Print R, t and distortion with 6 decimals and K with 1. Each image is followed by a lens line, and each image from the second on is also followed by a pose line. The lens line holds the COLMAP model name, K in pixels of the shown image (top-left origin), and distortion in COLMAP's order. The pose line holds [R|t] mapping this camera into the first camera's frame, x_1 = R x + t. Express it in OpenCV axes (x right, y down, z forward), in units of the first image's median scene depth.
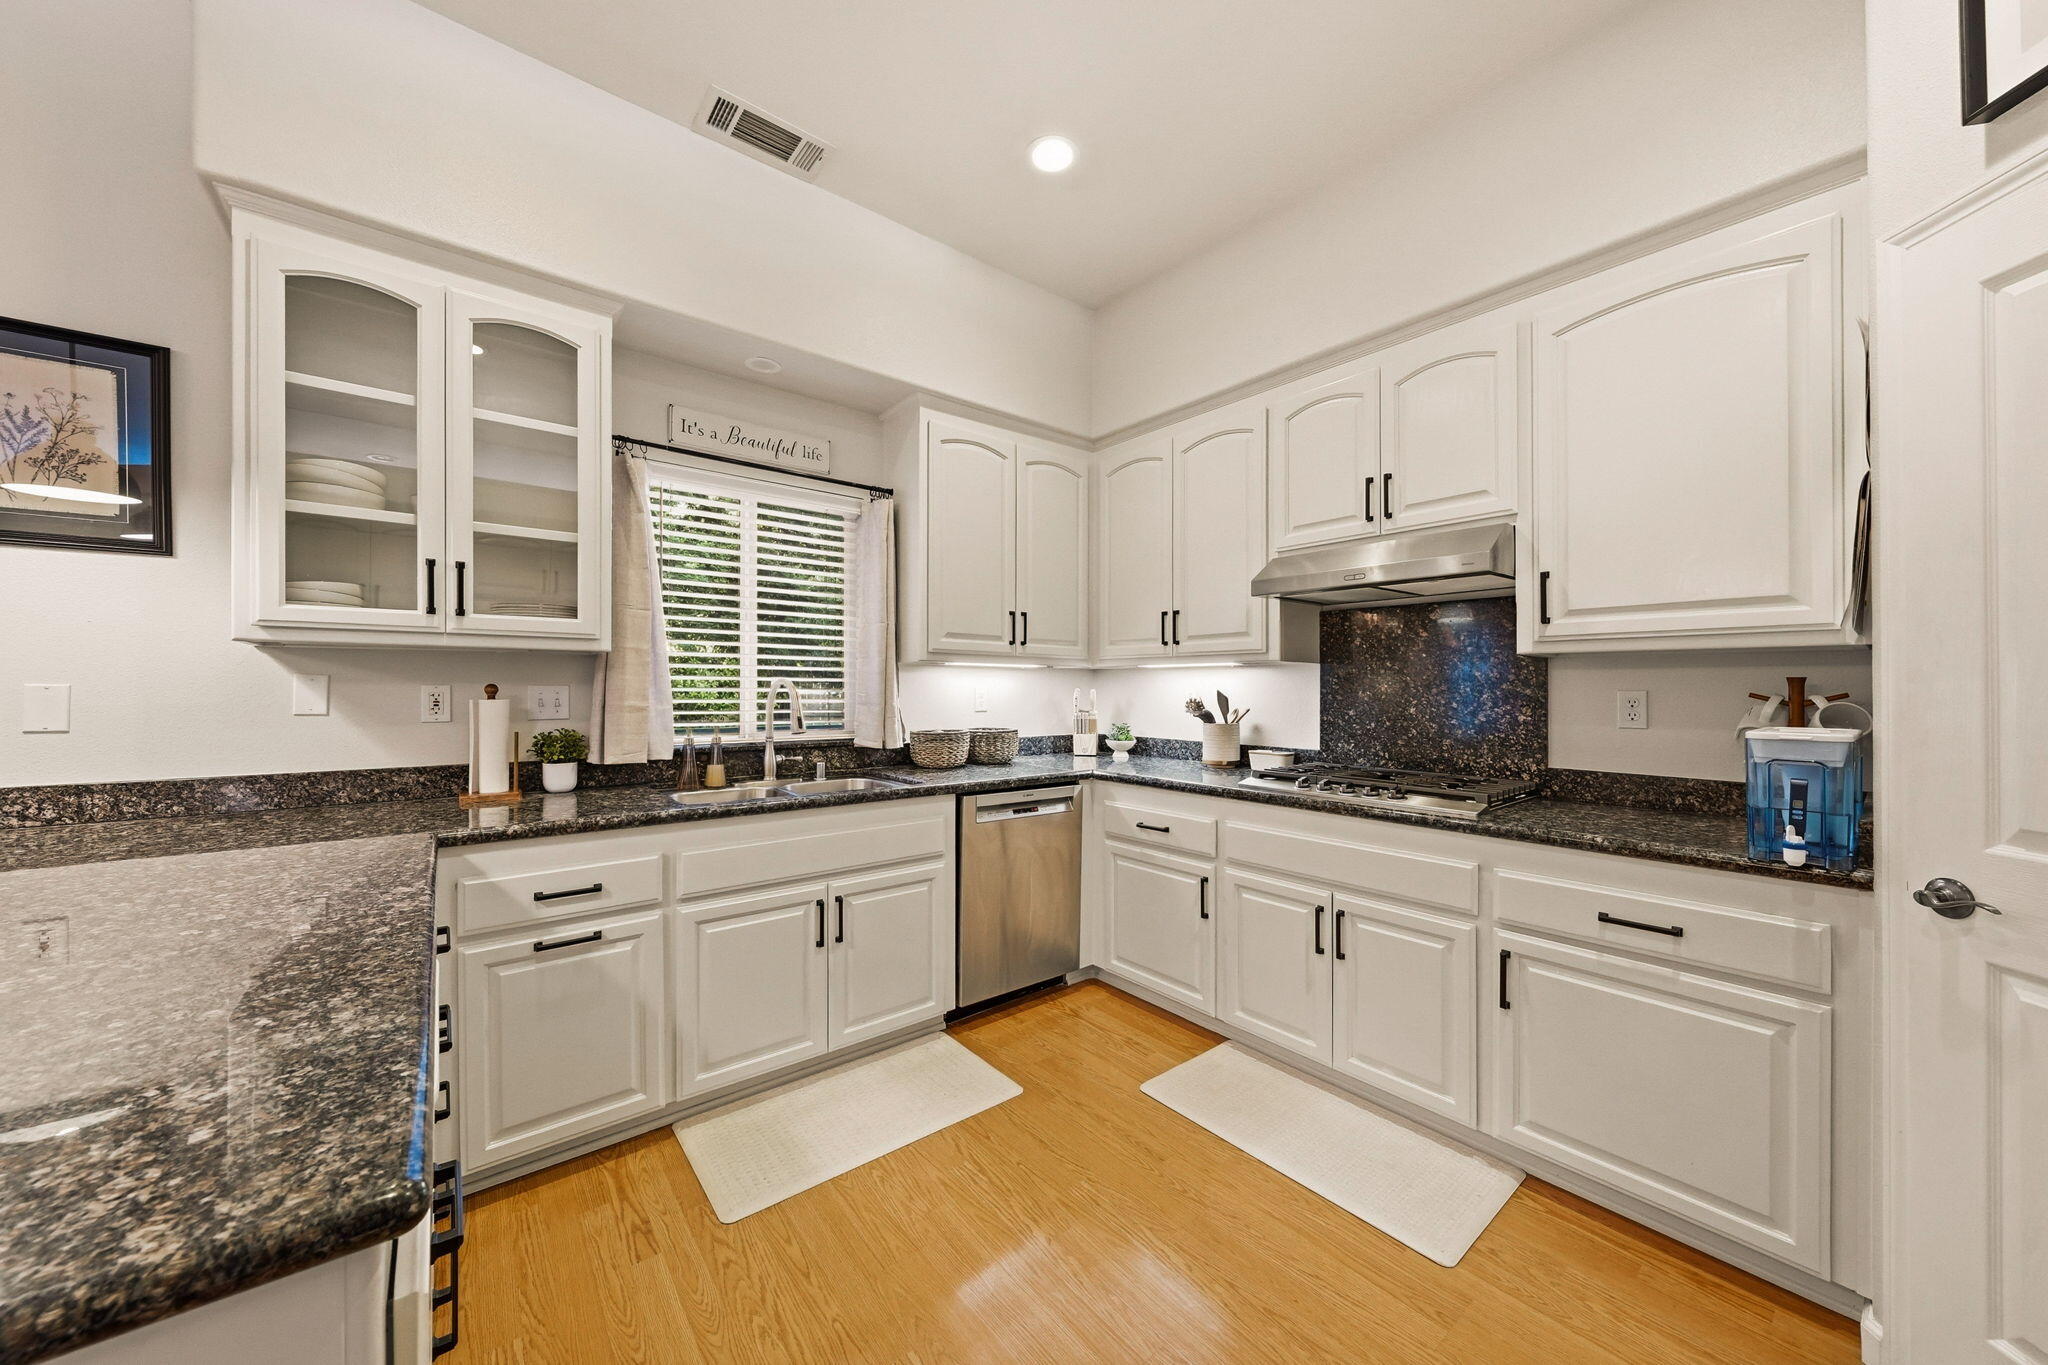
lens RADIAL K [[727.0, 0, 1021.8], [0, 727.0, 683.9], [0, 0, 1]] dist [0.000423, -0.000400]
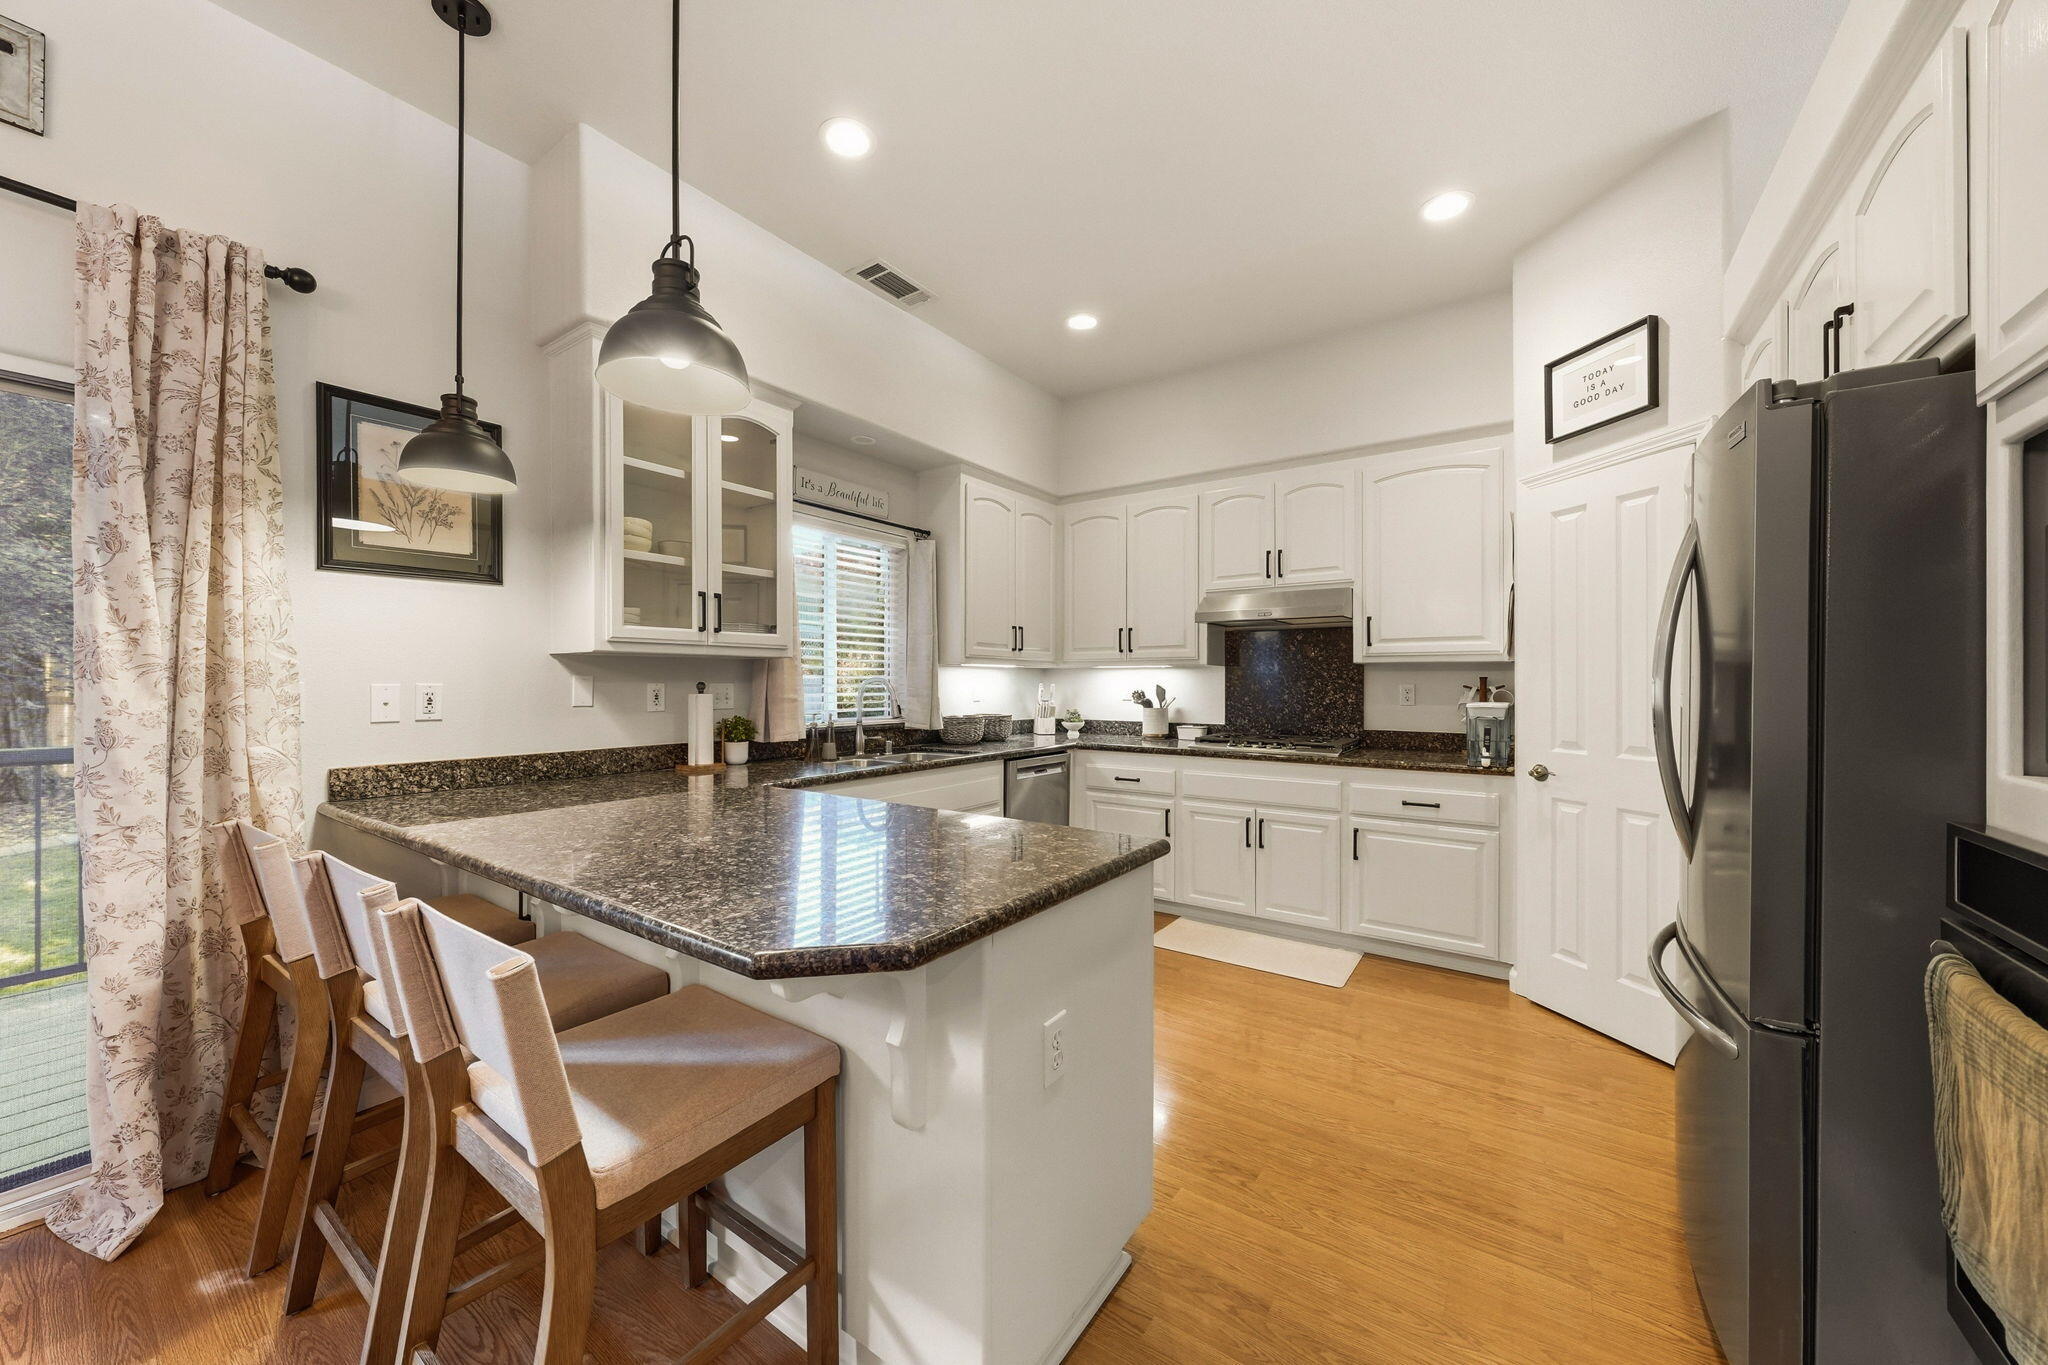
lens RADIAL K [[741.6, 0, 1024.0], [0, 741.6, 682.5], [0, 0, 1]] dist [-0.000676, -0.000078]
pose [[0.959902, -0.003049, 0.280321, -0.504981], [0.001214, 0.999977, 0.006721, -0.006901], [-0.280335, -0.006111, 0.959883, -0.421424]]
